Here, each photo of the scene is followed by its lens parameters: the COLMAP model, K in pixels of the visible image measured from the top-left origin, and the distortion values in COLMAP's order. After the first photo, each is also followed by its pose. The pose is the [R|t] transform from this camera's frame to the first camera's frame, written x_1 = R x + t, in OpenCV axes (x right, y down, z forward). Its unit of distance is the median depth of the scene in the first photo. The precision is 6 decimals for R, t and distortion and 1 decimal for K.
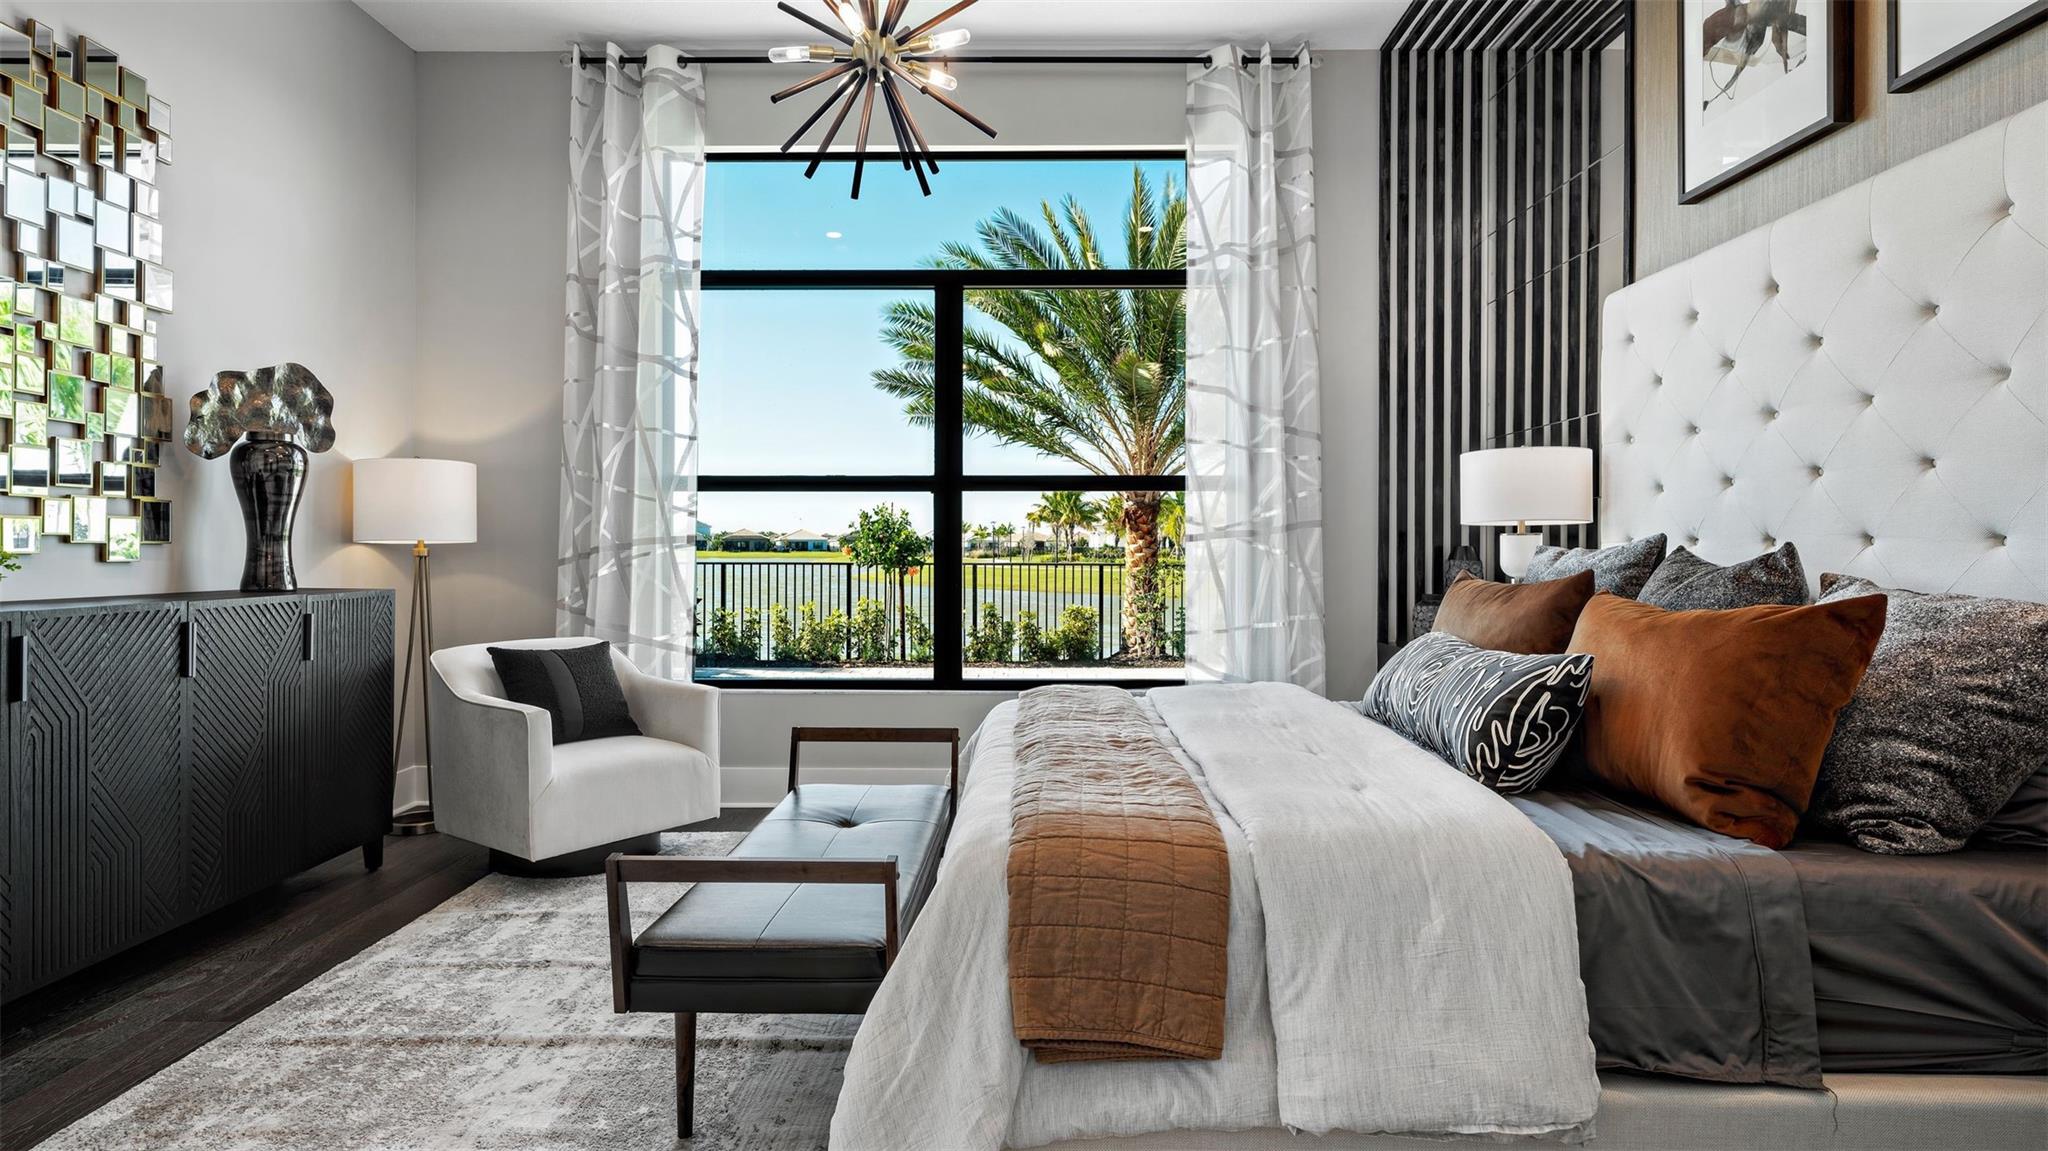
lens RADIAL K [[1094.5, 0, 1012.9], [0, 1094.5, 565.2], [0, 0, 1]] dist [0.002832, -0.000953]
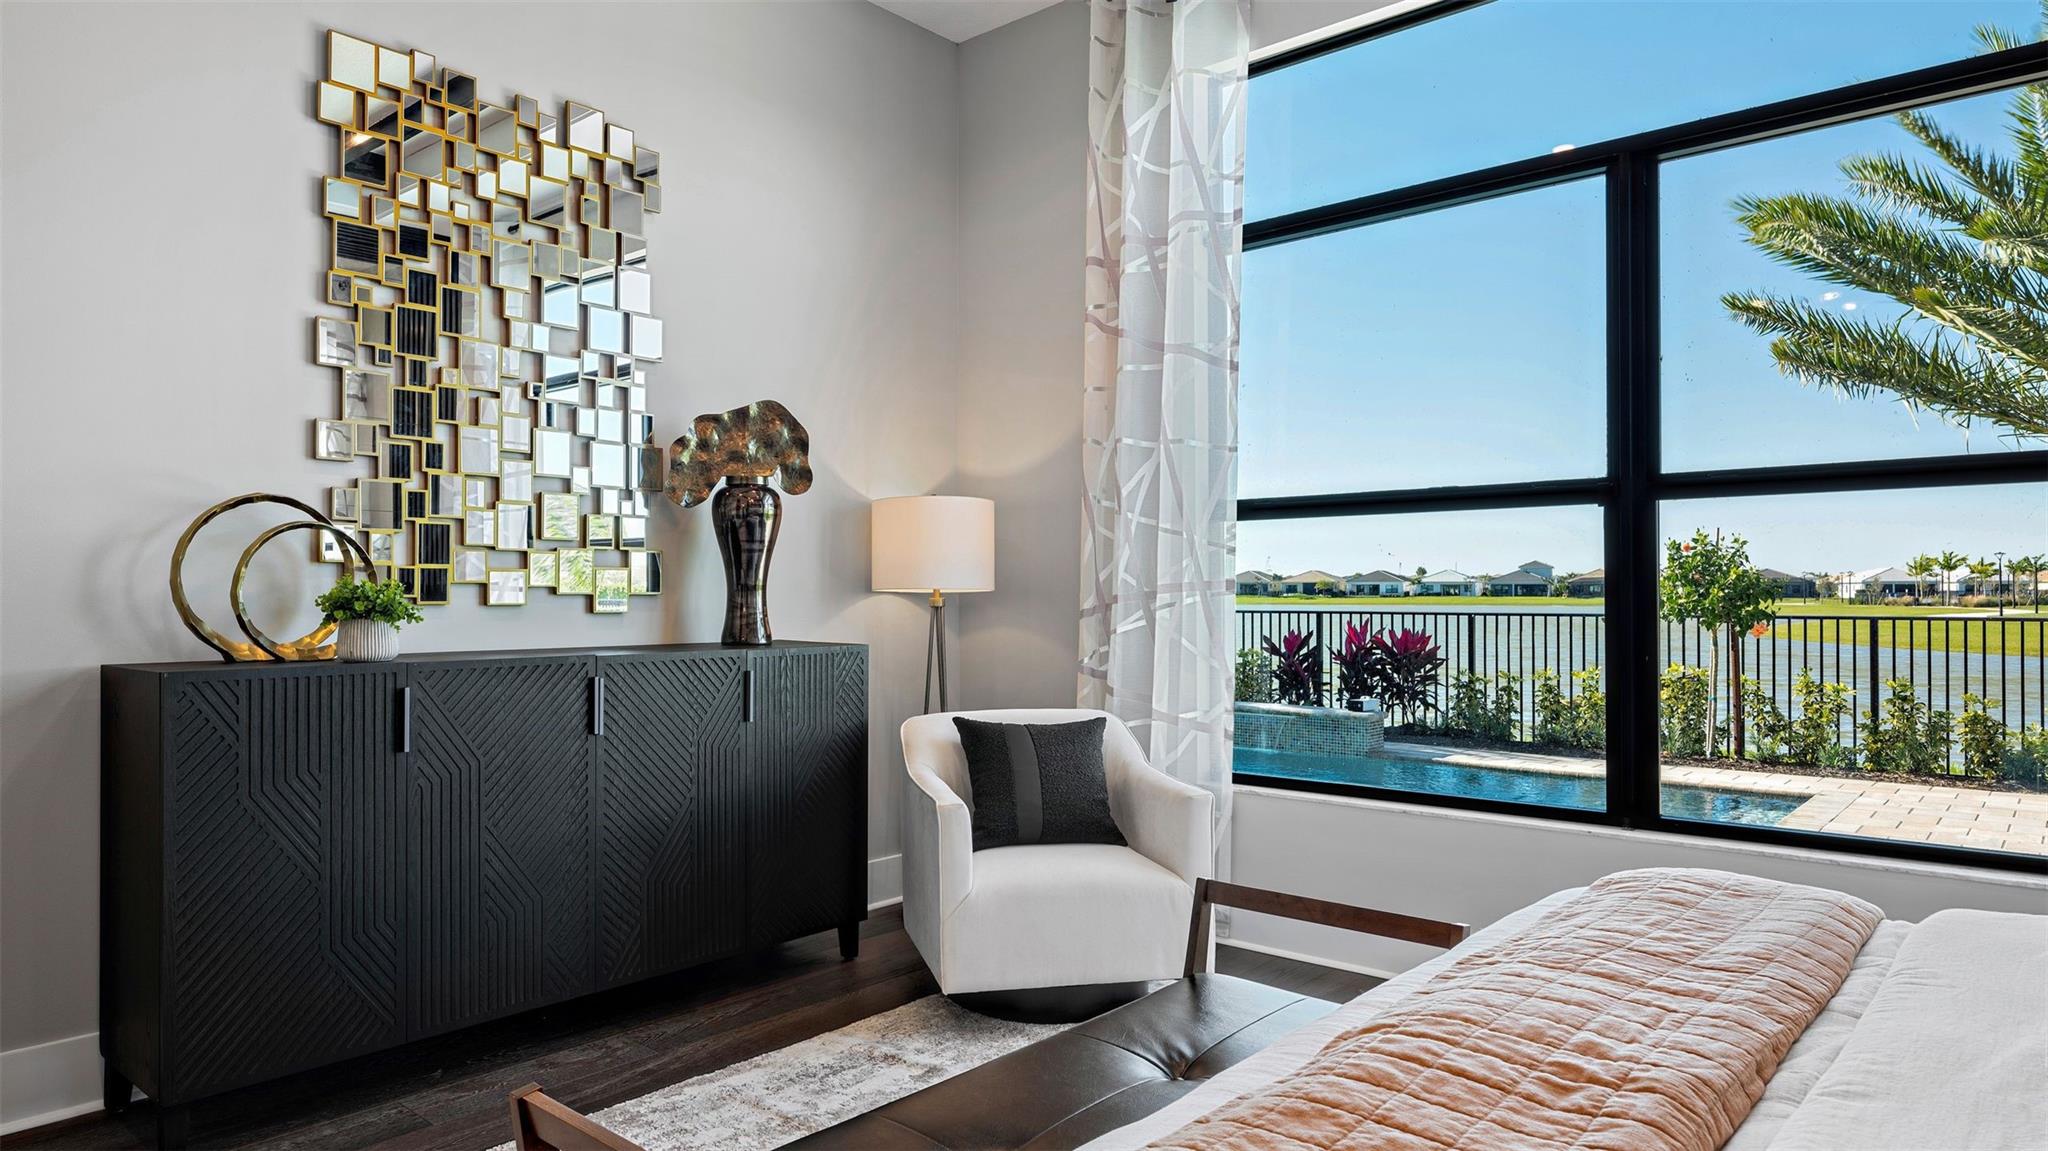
lens RADIAL K [[1204.4, 0, 1022.9], [0, 1204.4, 587.0], [0, 0, 1]] dist [0.002867, 0.000471]
pose [[0.742848, -0.007347, -0.669420, 0.191143], [-0.006644, 0.999810, -0.018347, -0.008230], [0.669427, 0.018077, 0.742658, 0.390149]]
